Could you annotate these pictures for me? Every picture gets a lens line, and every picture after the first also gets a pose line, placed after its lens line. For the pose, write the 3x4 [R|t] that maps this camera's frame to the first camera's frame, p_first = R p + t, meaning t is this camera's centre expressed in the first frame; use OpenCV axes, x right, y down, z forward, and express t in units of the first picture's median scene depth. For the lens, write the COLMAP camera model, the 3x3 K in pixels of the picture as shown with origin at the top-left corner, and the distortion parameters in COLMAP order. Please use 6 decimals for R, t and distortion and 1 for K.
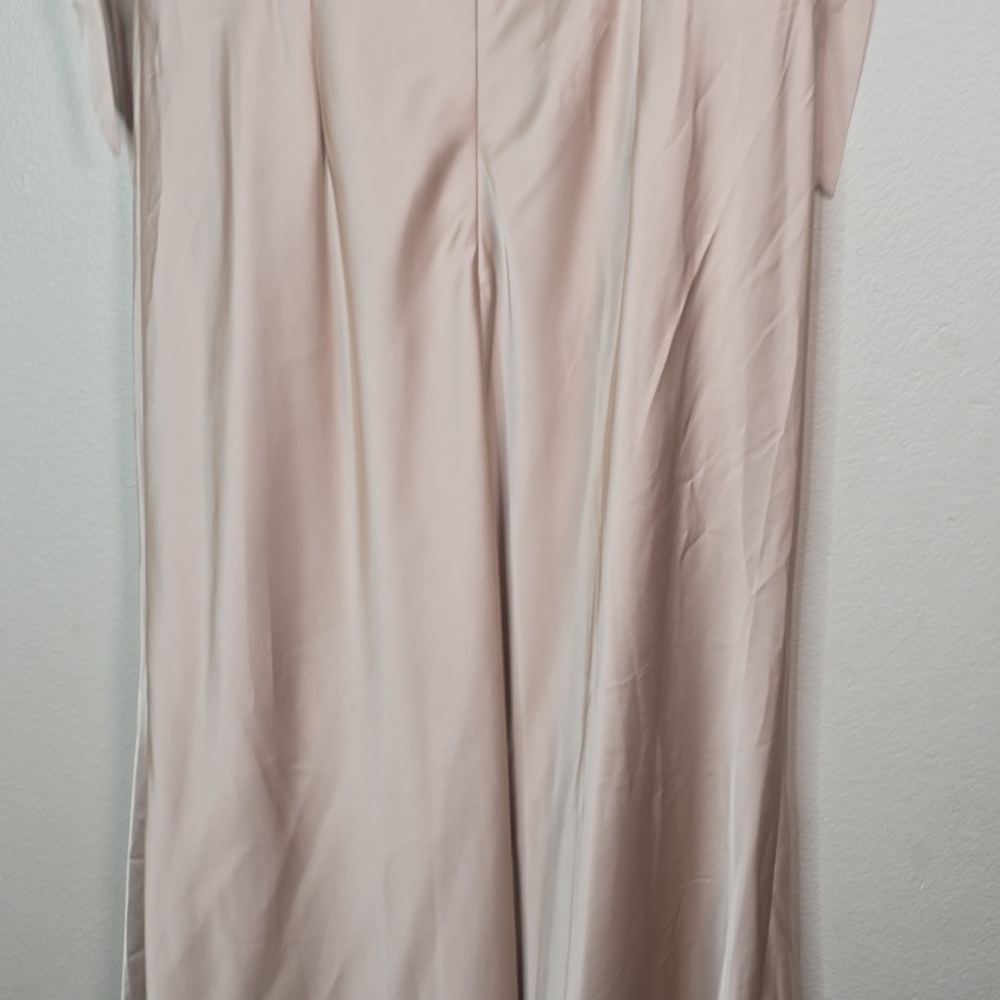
lens RADIAL K [[1399.3, 0, 504.9], [0, 1399.3, 516.8], [0, 0, 1]] dist [0.098503, -0.213400]
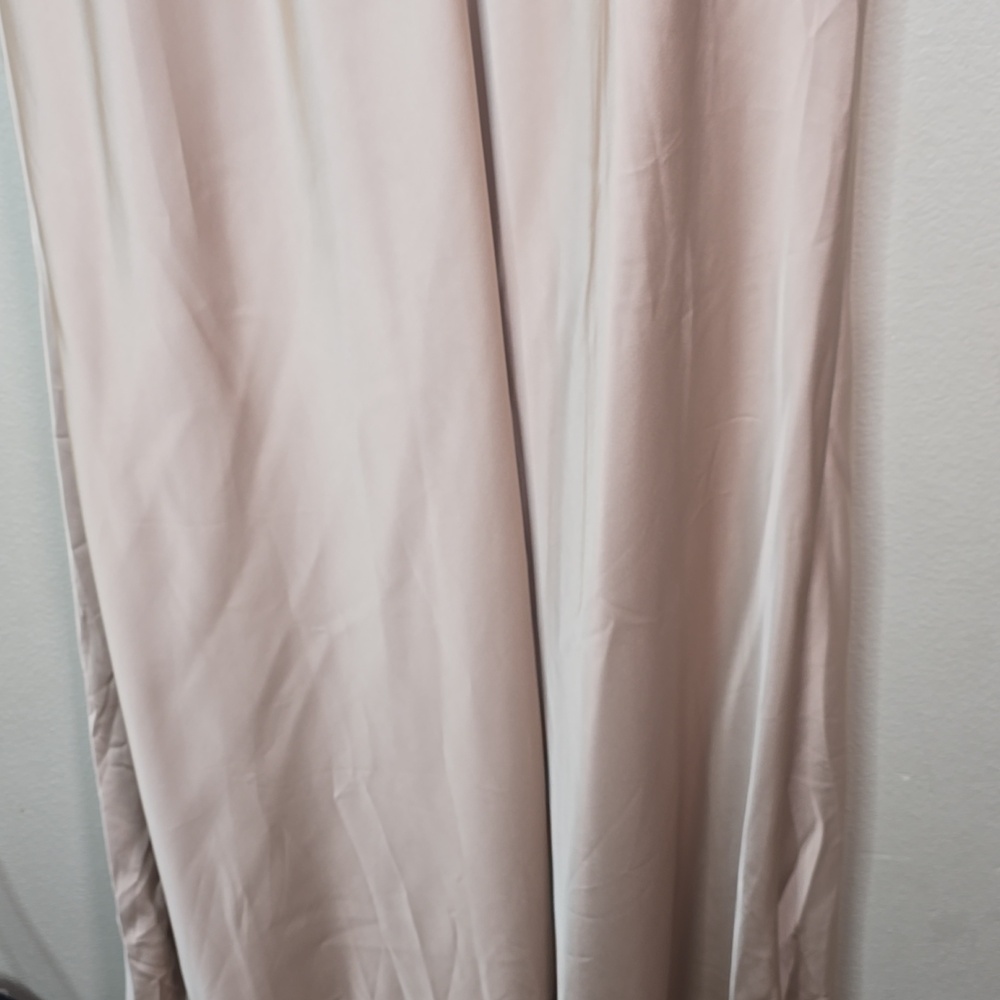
lens RADIAL K [[1387.7, 0, 482.8], [0, 1387.7, 501.2], [0, 0, 1]] dist [0.132136, -0.295018]
pose [[0.997937, -0.060618, -0.021163, 0.002668], [0.064030, 0.964005, 0.258060, 0.086235], [0.004758, -0.258882, 0.965897, 0.203676]]
